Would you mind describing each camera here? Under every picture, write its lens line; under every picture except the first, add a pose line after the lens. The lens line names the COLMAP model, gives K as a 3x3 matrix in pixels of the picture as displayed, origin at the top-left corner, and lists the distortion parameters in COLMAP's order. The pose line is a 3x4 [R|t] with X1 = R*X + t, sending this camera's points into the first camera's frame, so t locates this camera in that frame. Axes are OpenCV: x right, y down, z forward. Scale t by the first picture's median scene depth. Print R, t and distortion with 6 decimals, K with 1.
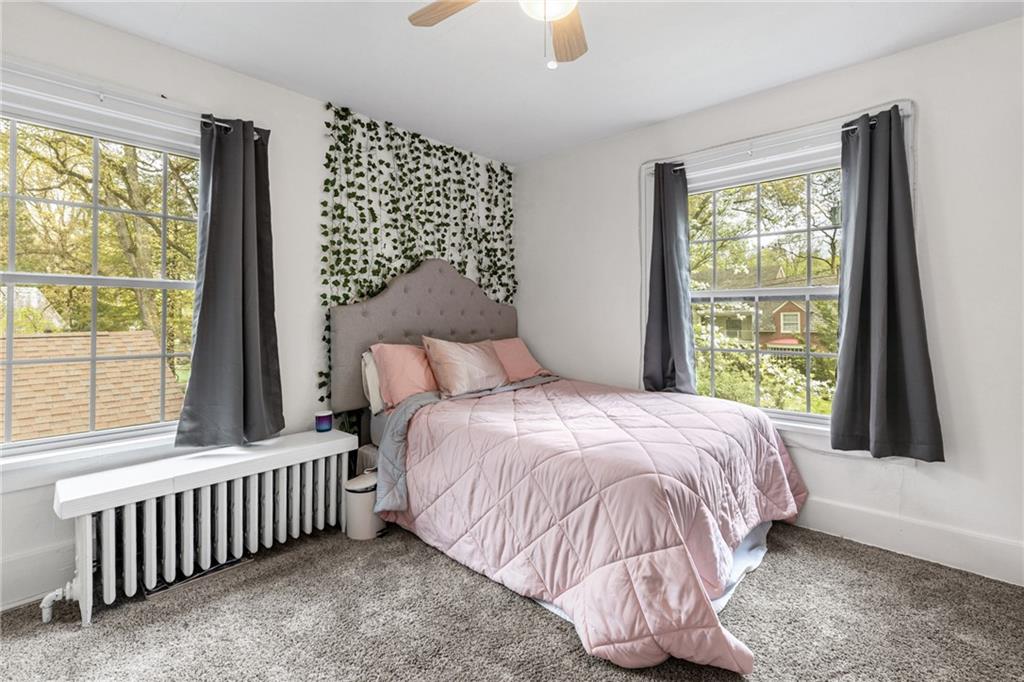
lens RADIAL K [[478.3, 0, 528.4], [0, 478.3, 321.9], [0, 0, 1]] dist [-0.000053, 0.000015]
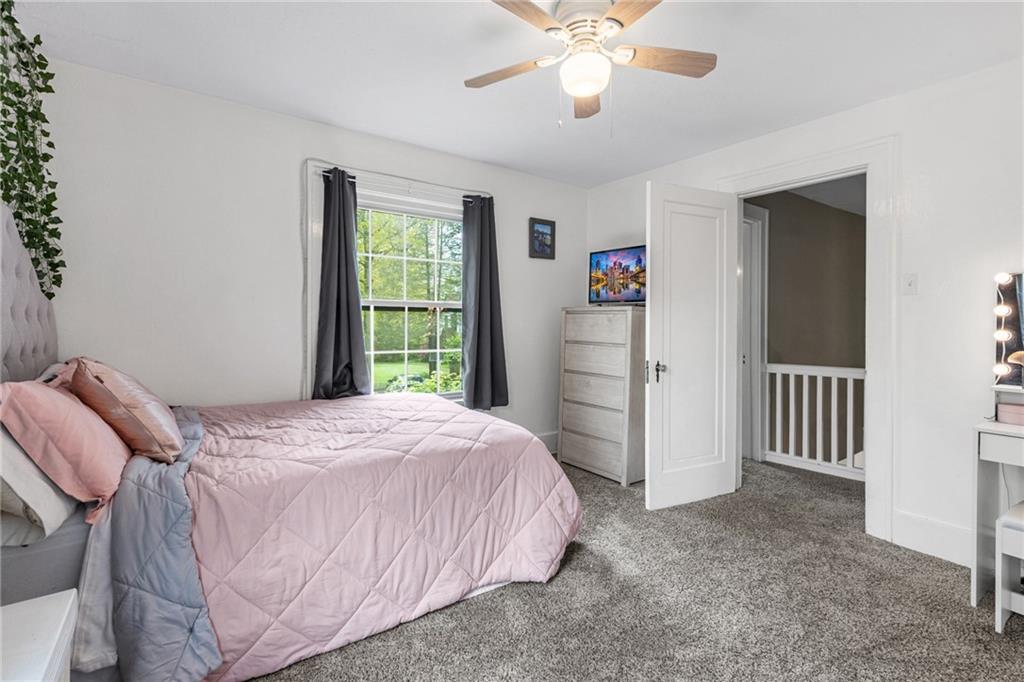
lens RADIAL K [[478.3, 0, 528.4], [0, 478.3, 321.9], [0, 0, 1]] dist [-0.000053, 0.000015]
pose [[0.188938, 0.002580, 0.981986, -0.805435], [-0.003024, 0.999993, -0.002045, -0.015543], [-0.981984, -0.002583, 0.188944, 0.541922]]
